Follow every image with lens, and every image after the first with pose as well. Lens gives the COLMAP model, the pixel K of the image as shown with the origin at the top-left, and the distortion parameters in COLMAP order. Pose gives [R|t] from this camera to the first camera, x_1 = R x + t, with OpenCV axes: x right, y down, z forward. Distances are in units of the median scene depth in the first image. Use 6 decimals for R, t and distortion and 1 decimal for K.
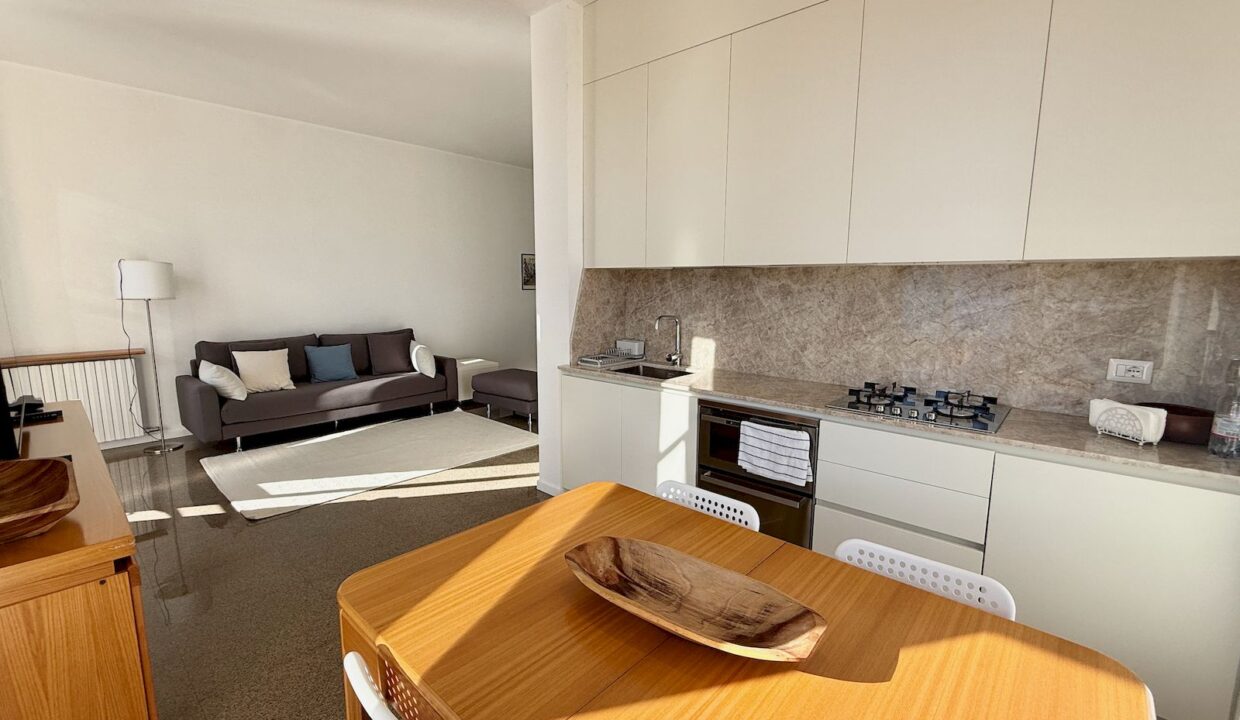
lens RADIAL K [[518.5, 0, 620.0], [0, 518.5, 360.0], [0, 0, 1]] dist [-0.005295, -0.000074]
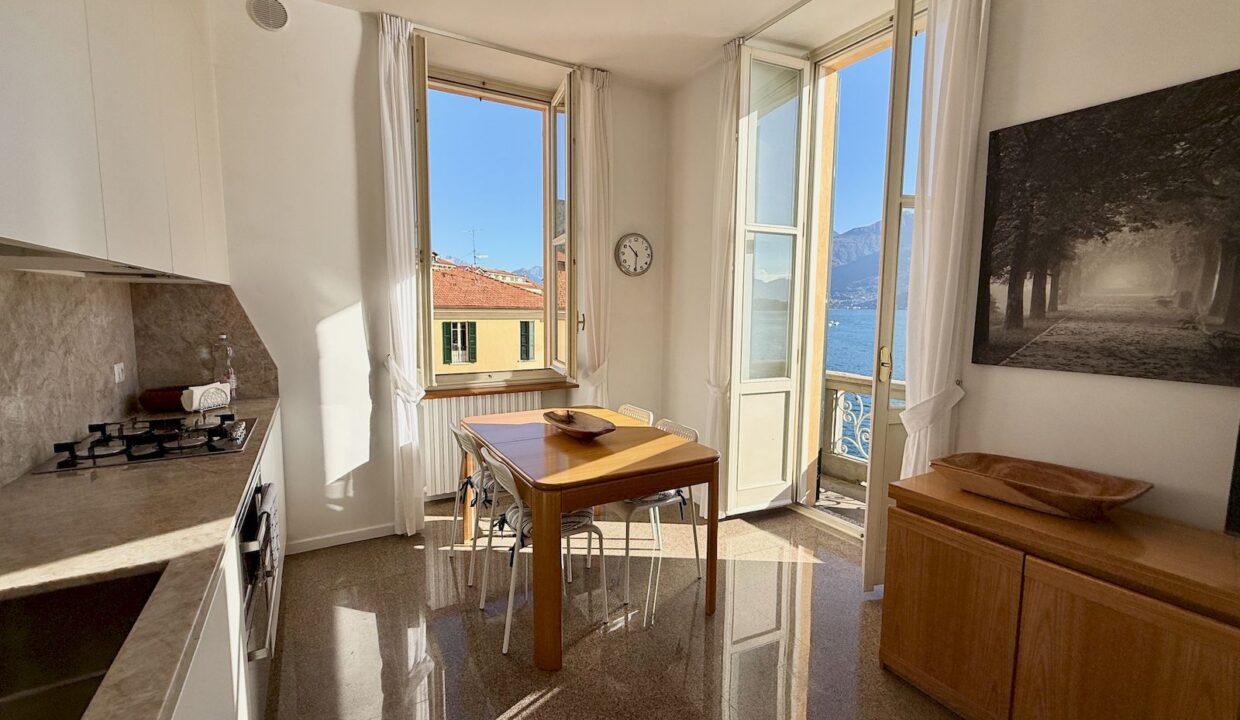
lens RADIAL K [[518.5, 0, 620.0], [0, 518.5, 360.0], [0, 0, 1]] dist [-0.005295, -0.000074]
pose [[-0.946782, -0.044785, 0.318744, -0.296637], [0.036489, 0.968956, 0.244527, -0.161605], [-0.319800, 0.243144, -0.915756, 1.087512]]
